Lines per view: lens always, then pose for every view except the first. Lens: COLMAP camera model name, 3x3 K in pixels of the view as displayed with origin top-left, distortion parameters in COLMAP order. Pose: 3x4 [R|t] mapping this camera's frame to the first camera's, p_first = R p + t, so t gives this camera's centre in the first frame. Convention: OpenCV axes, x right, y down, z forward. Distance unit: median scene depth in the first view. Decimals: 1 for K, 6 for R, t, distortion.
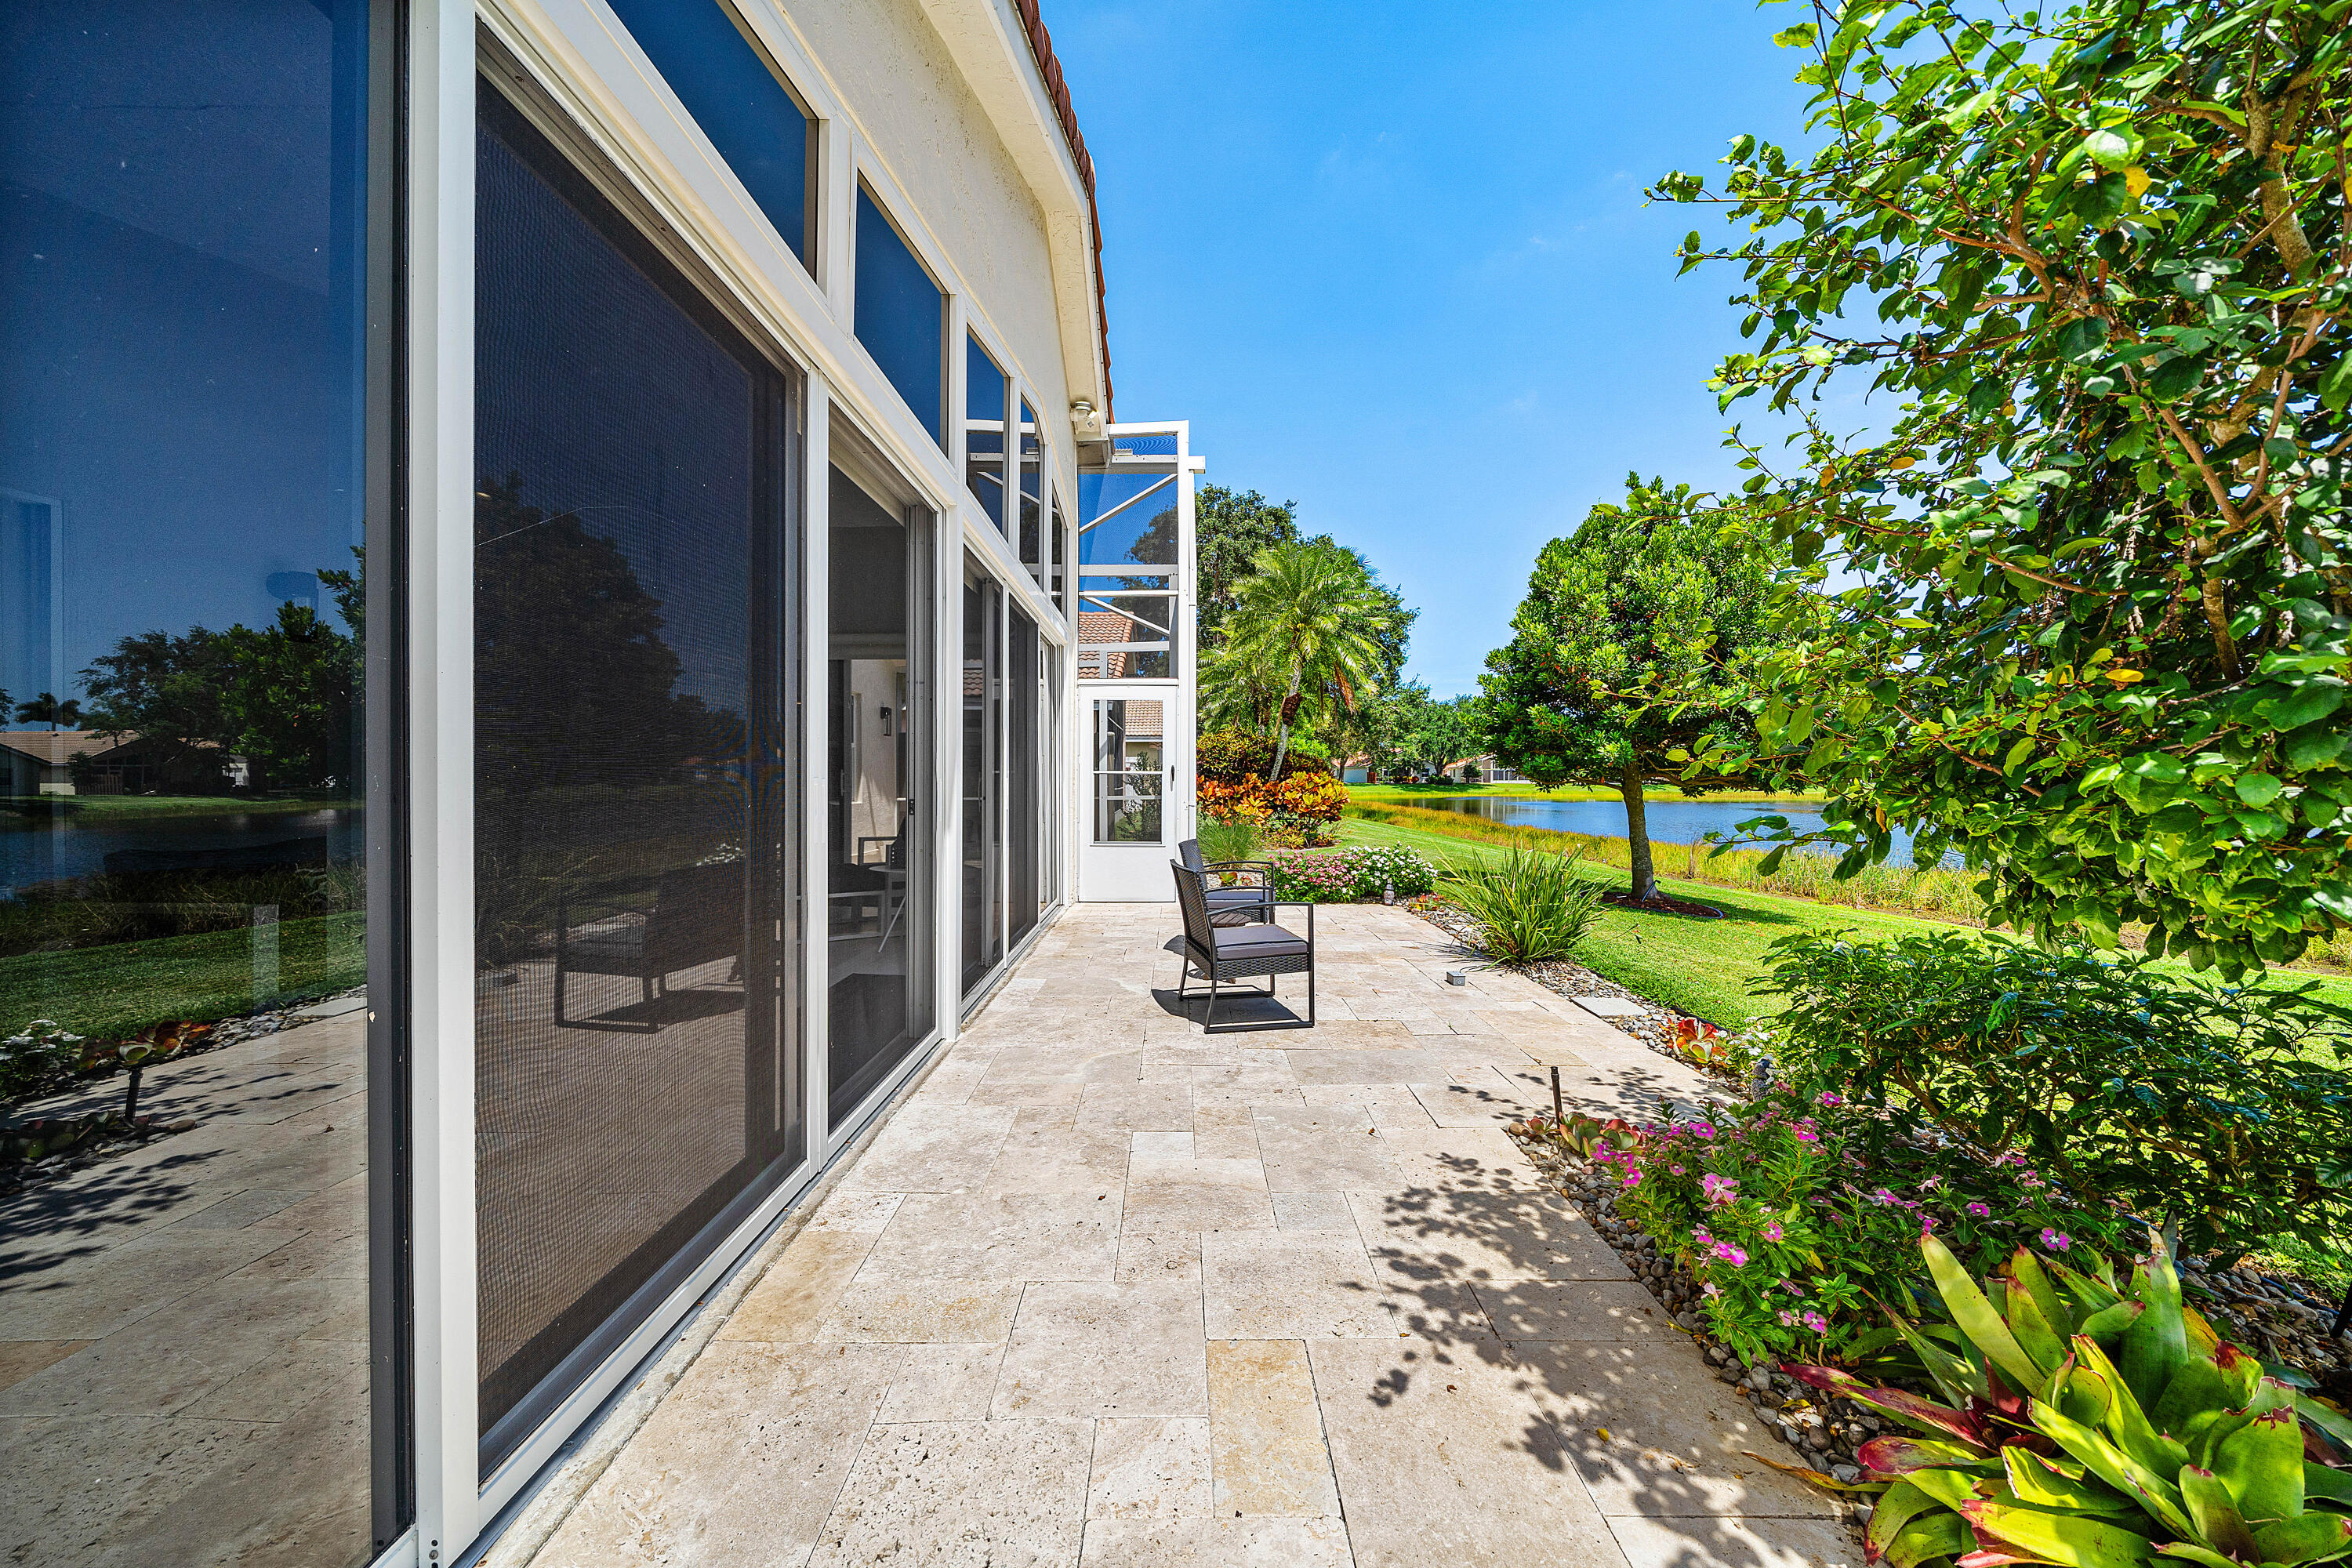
lens RADIAL K [[839.2, 0, 1183.5], [0, 839.2, 782.3], [0, 0, 1]] dist [-0.005081, 0.000529]
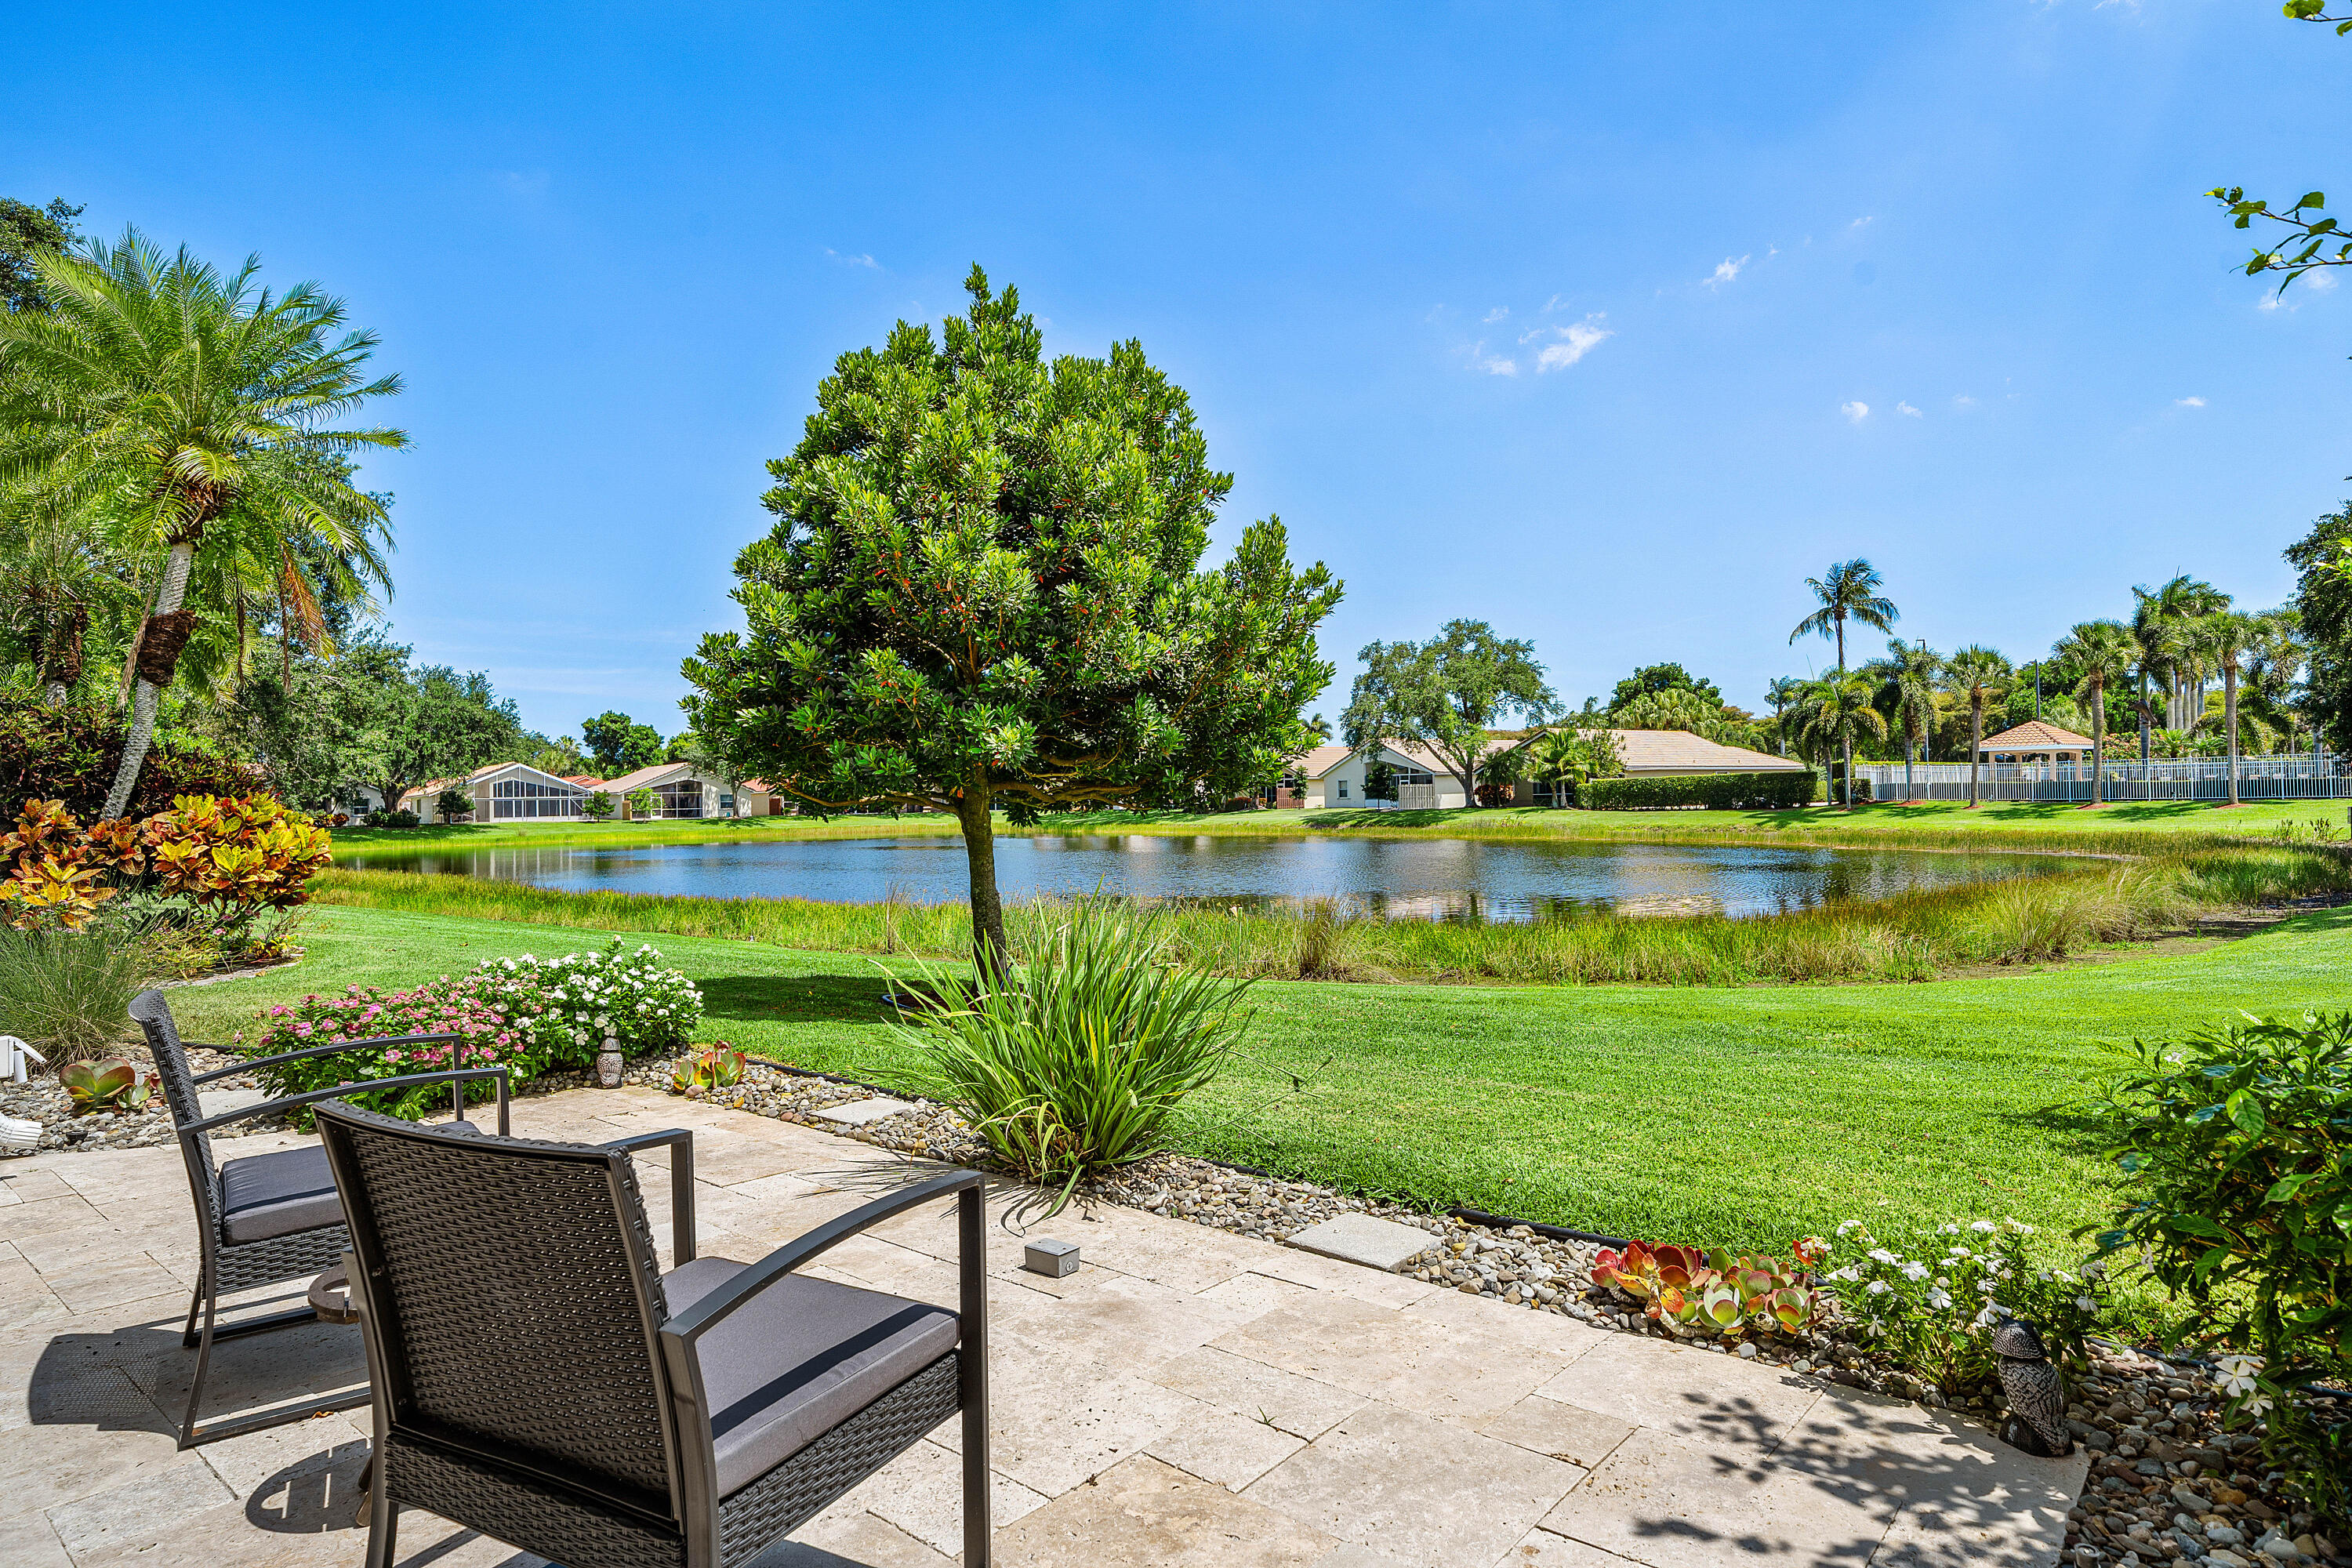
lens RADIAL K [[1323.0, 0, 1192.5], [0, 1323.0, 800.2], [0, 0, 1]] dist [-0.004625, 0.003780]
pose [[0.652071, -0.012327, 0.758058, -0.041265], [0.023787, 0.999708, -0.004204, 0.004953], [-0.757785, 0.020773, 0.652174, 0.182704]]
